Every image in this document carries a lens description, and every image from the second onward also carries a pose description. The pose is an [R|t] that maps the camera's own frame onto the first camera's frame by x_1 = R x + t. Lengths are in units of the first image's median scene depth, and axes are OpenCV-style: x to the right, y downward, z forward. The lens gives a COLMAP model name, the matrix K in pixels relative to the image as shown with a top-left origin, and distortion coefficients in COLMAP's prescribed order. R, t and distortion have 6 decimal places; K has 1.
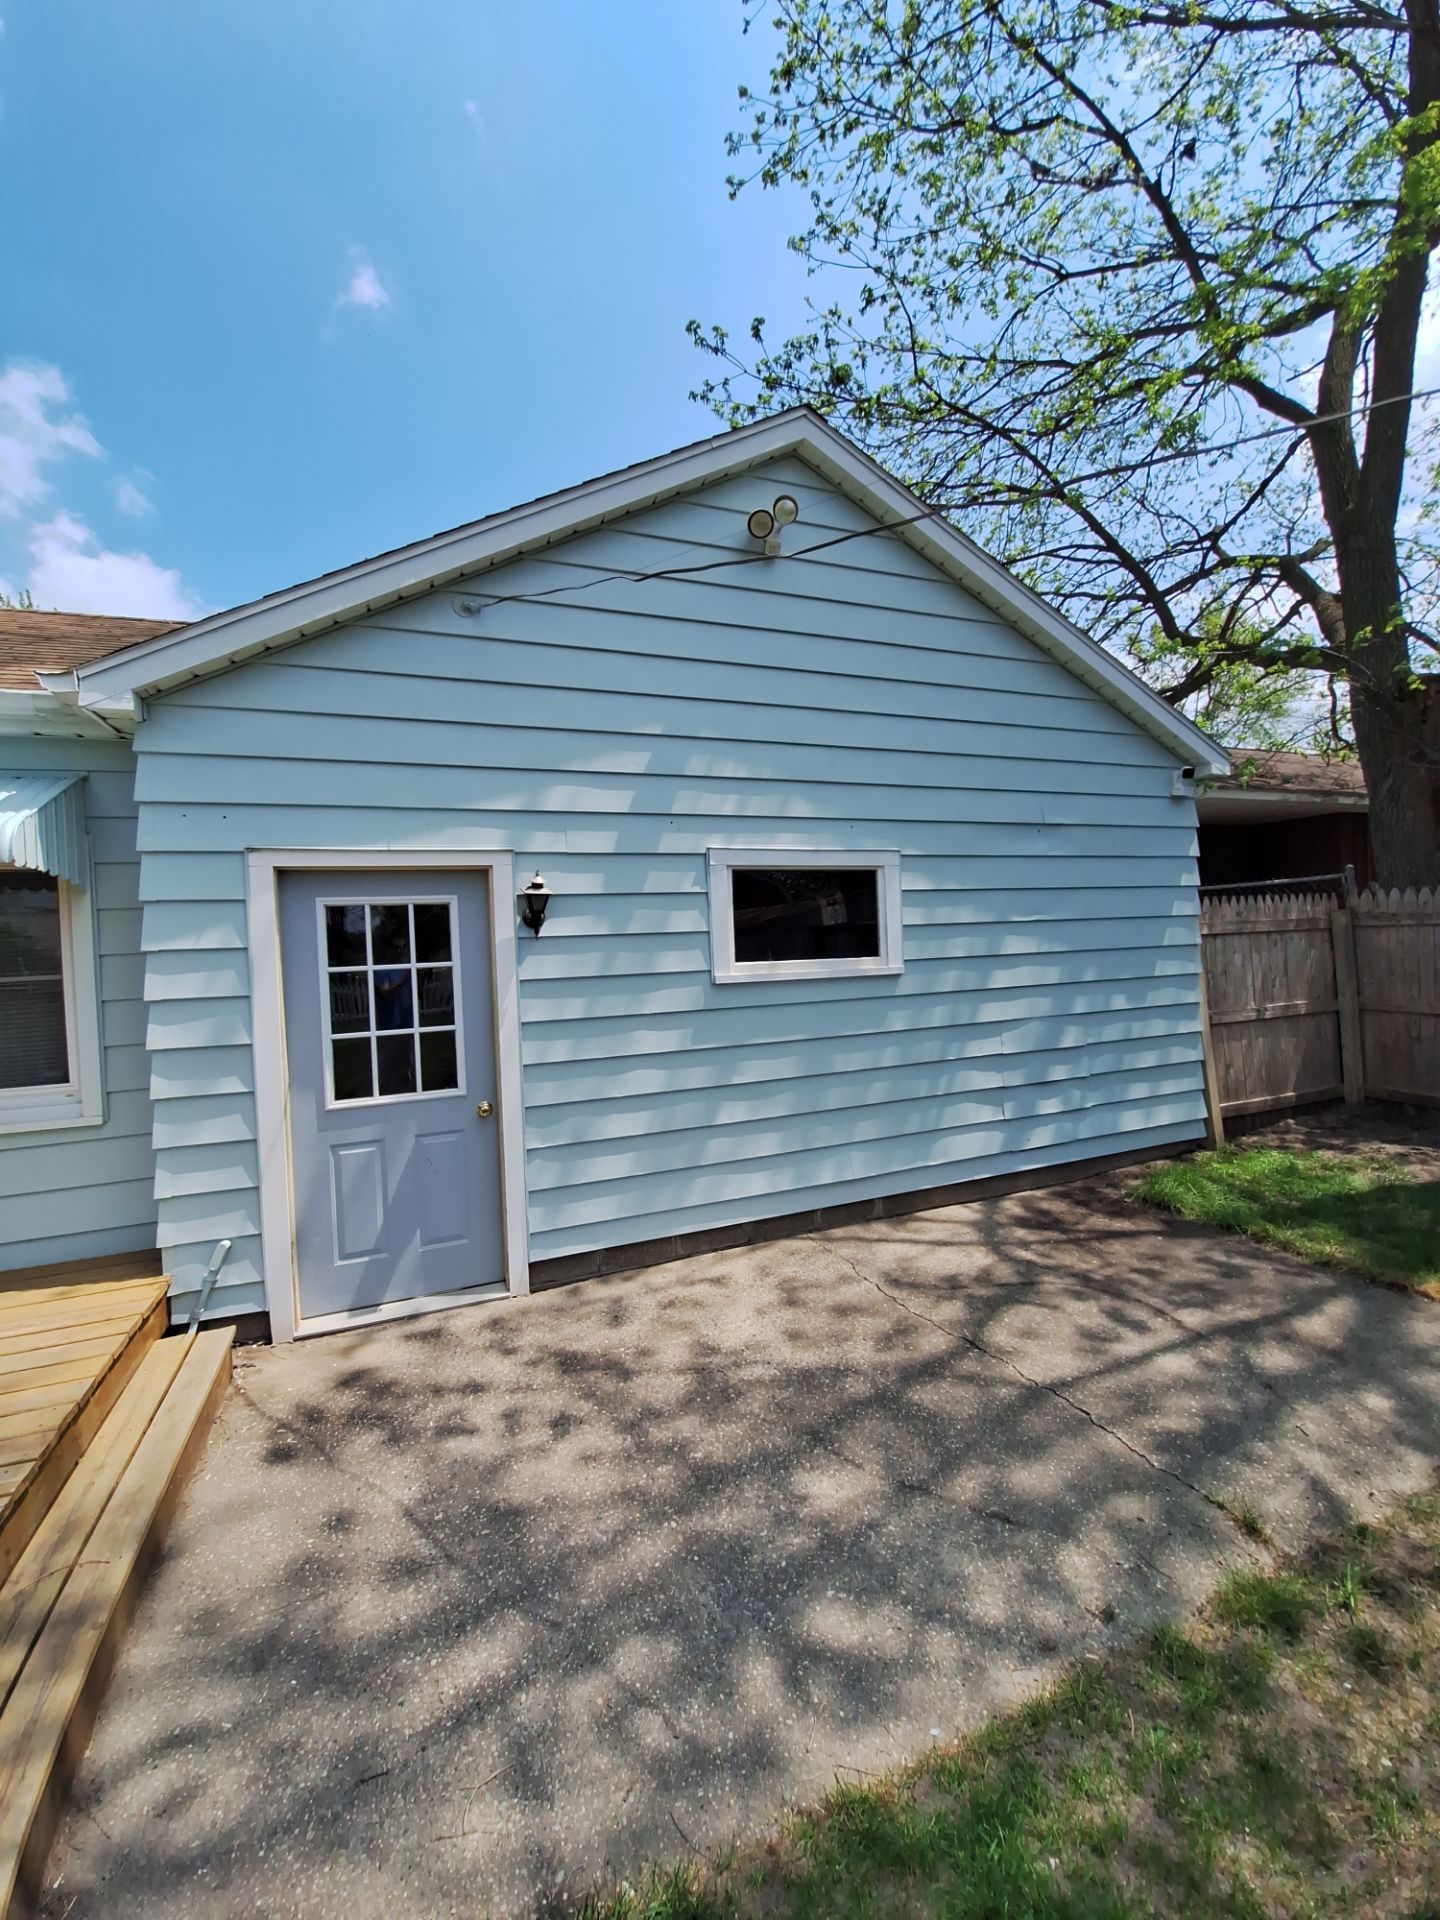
lens RADIAL K [[774.2, 0, 720.0], [0, 774.2, 960.0], [0, 0, 1]] dist [-0.003193, -0.000168]
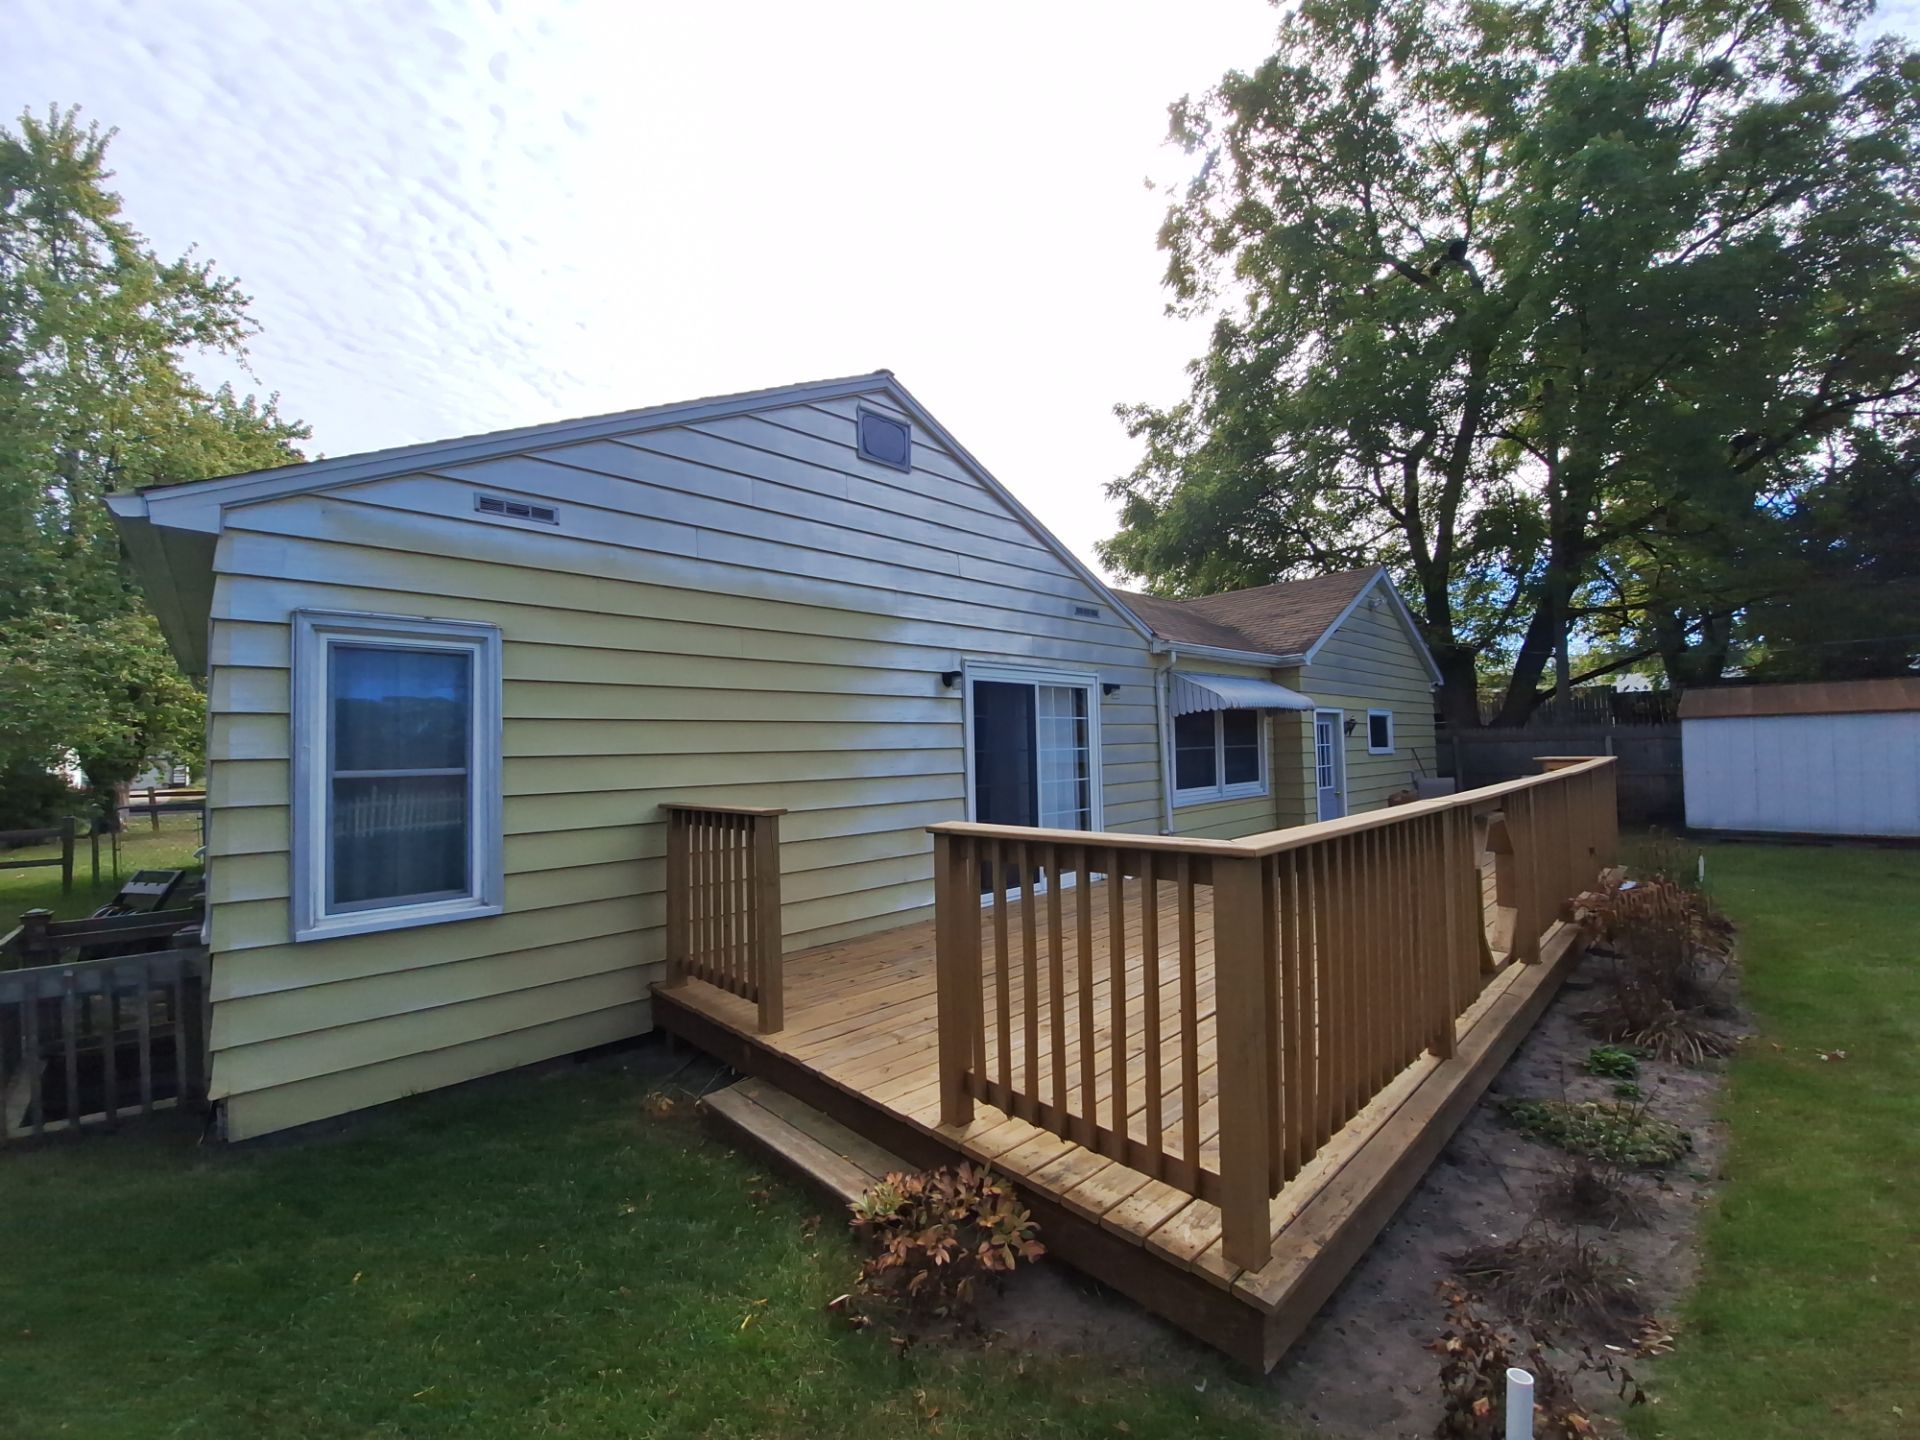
lens RADIAL K [[757.7, 0, 965.8], [0, 757.7, 717.7], [0, 0, 1]] dist [0.006028, -0.013186]
pose [[0.928901, 0.037172, 0.368457, -2.752545], [-0.009487, 0.997012, -0.076667, 0.138534], [-0.370206, 0.067720, 0.926478, -1.220402]]
